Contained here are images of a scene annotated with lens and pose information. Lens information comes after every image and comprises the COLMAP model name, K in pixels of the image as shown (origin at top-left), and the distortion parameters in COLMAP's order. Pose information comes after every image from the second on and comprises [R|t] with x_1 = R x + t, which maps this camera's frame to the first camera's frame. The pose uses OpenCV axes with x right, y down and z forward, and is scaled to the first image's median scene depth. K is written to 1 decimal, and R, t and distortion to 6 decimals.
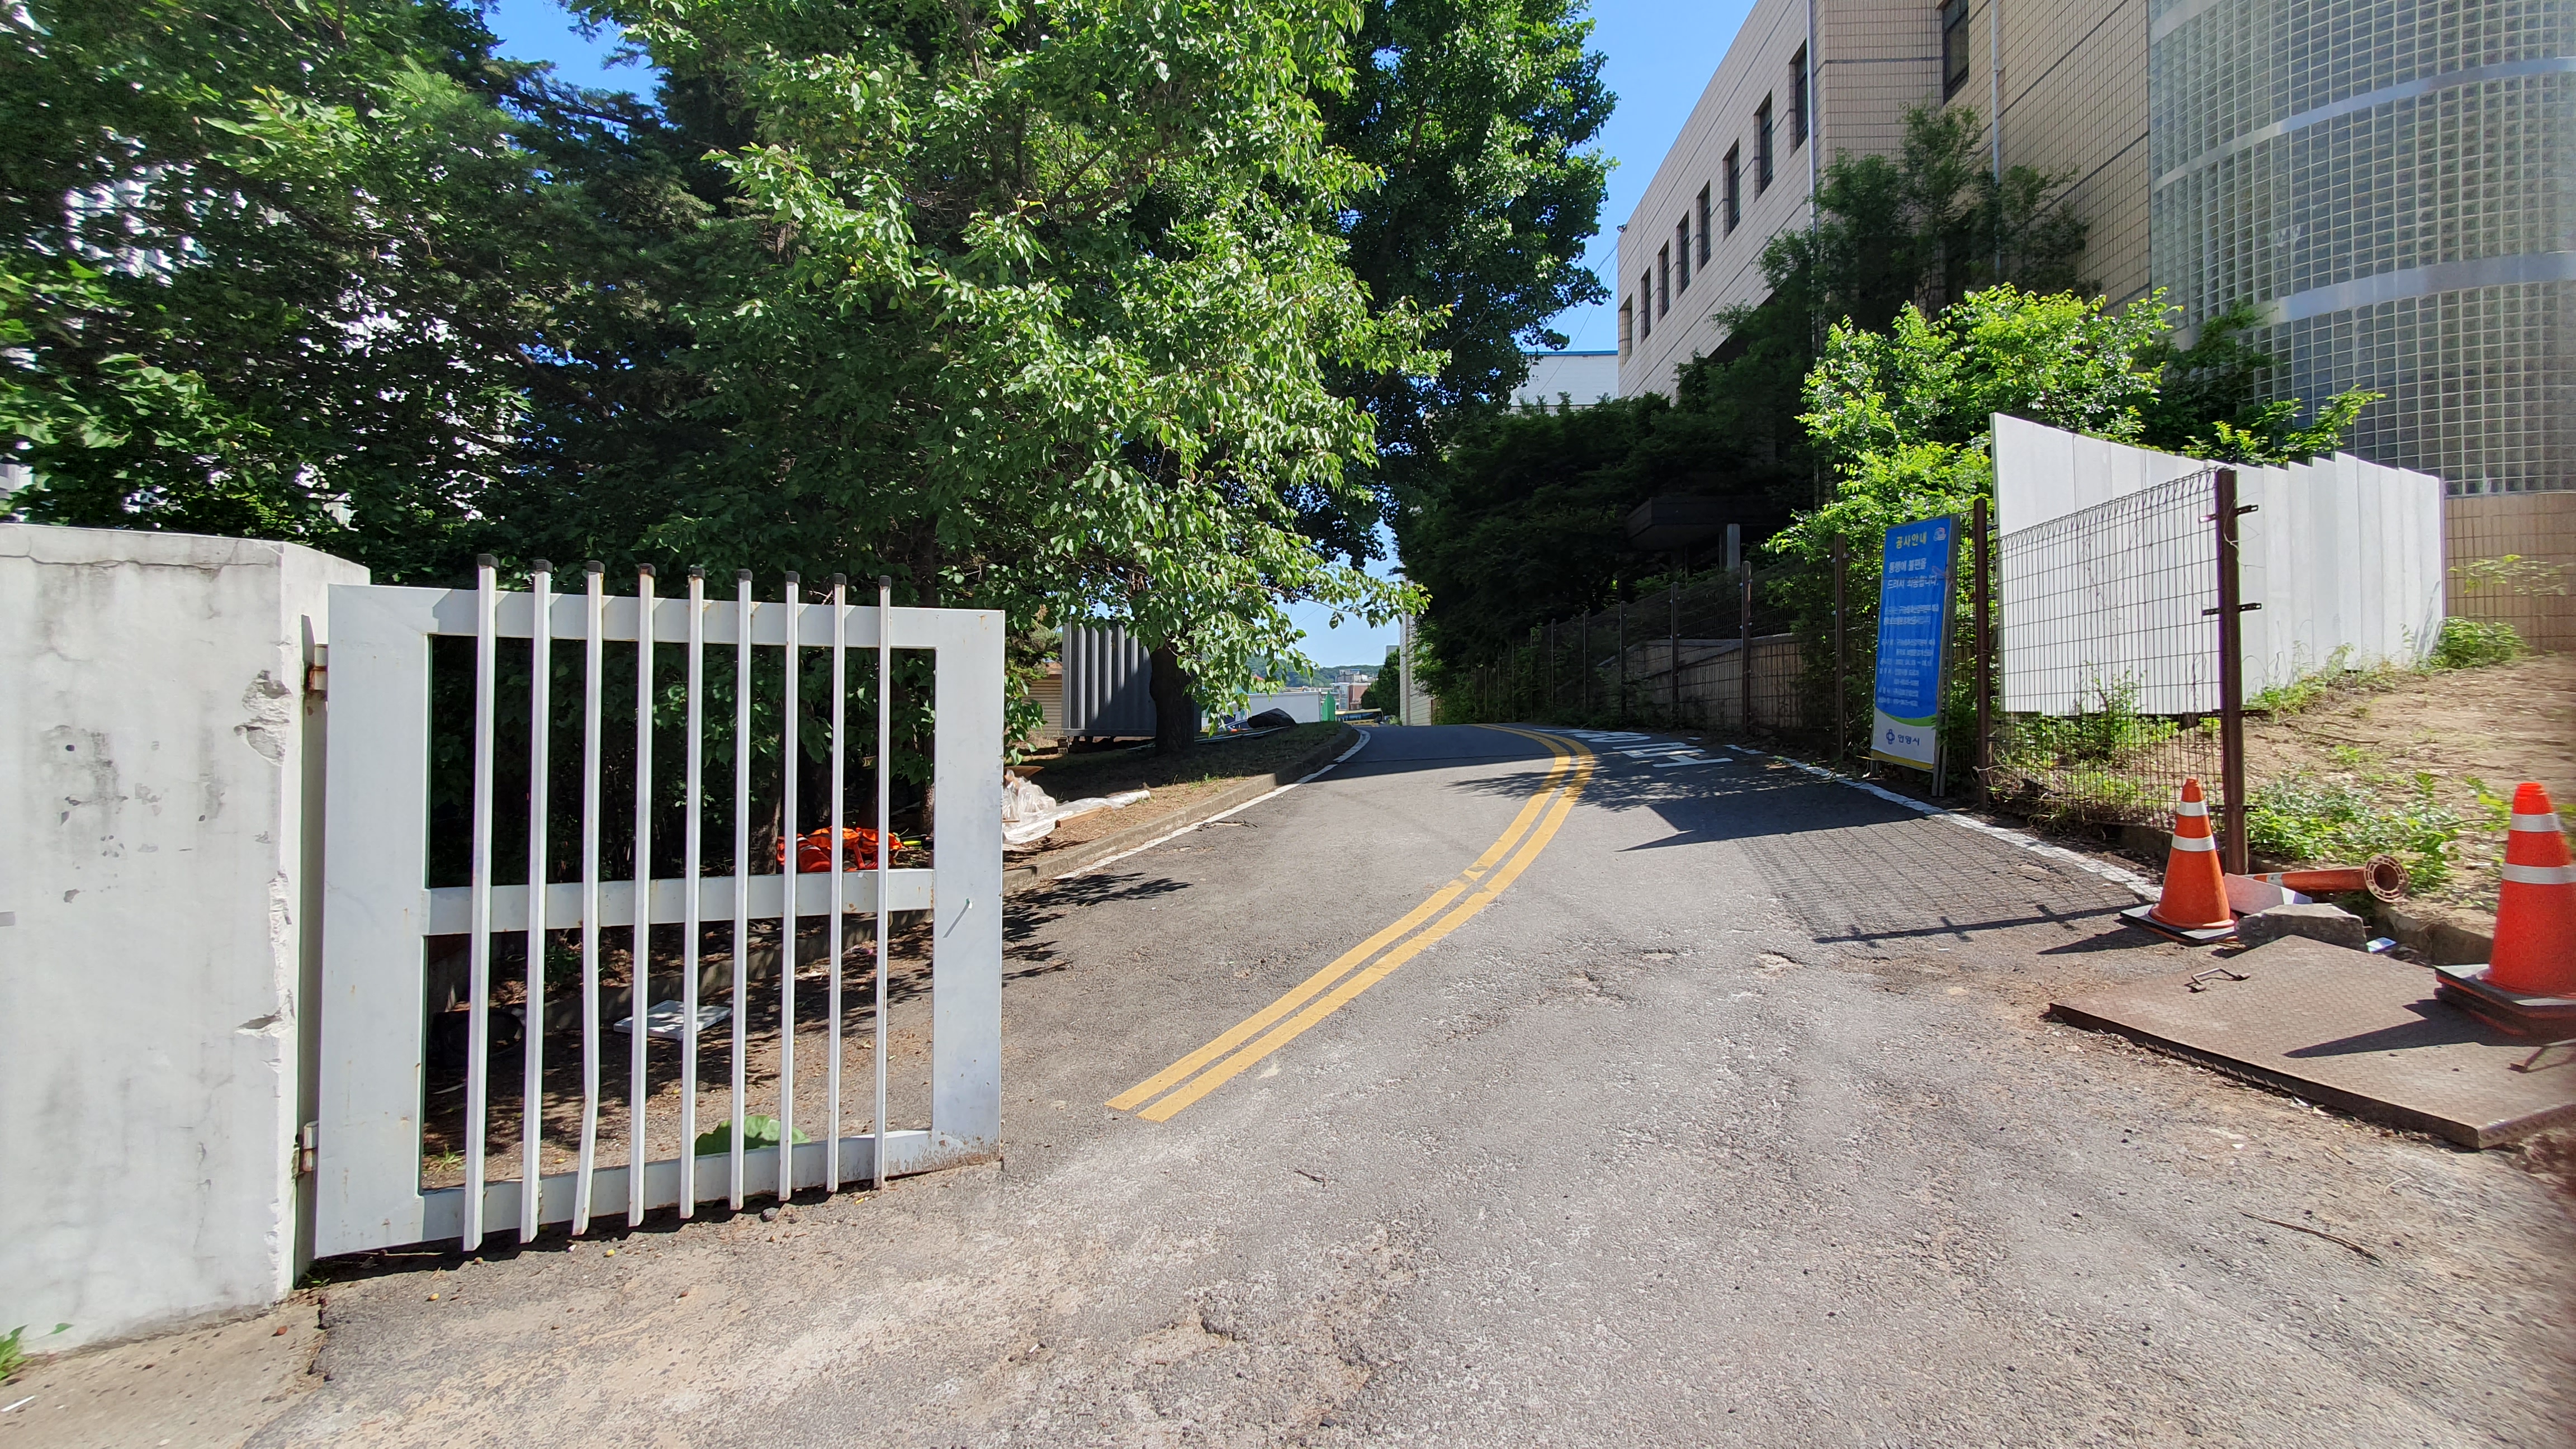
lens RADIAL K [[1016.2, 0, 1288.0], [0, 1016.2, 724.5], [0, 0, 1]] dist [0.012465, -0.002970]
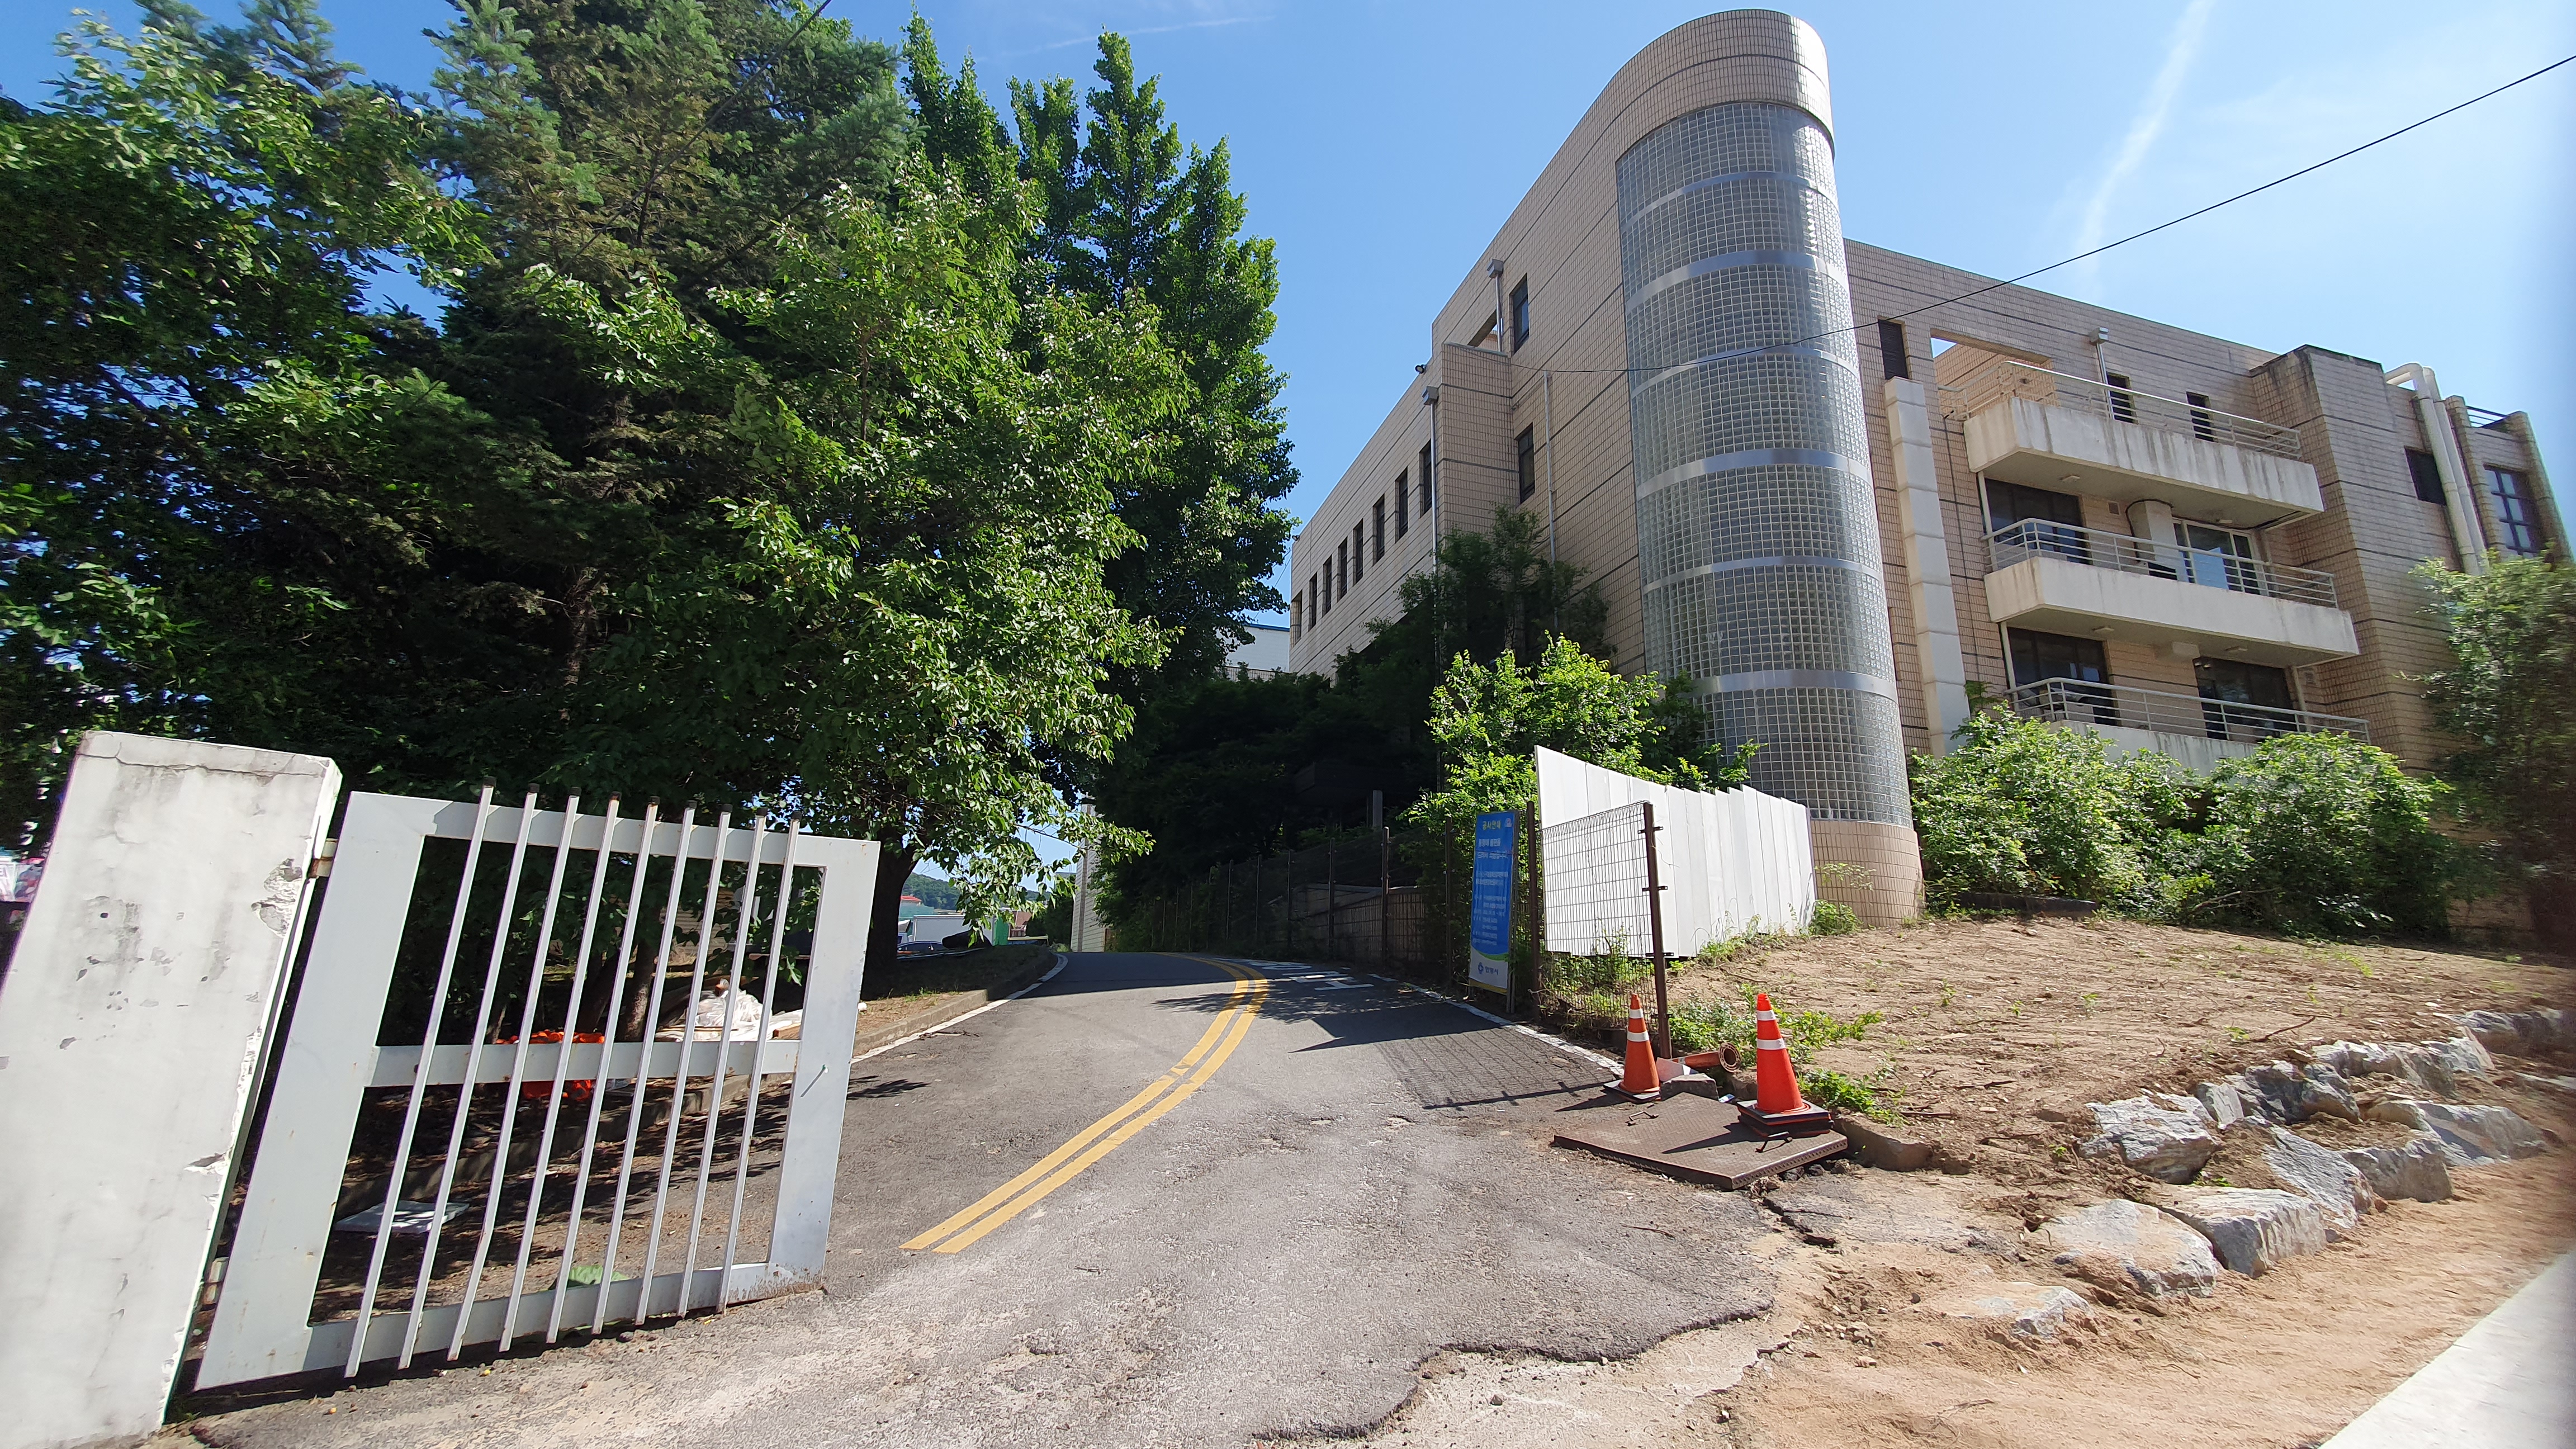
lens RADIAL K [[1016.2, 0, 1288.0], [0, 1016.2, 724.5], [0, 0, 1]] dist [0.012465, -0.002970]
pose [[0.946304, 0.103216, 0.306359, -0.118400], [-0.032371, 0.973152, -0.227878, 0.015972], [-0.321654, 0.205725, 0.924238, -0.278938]]
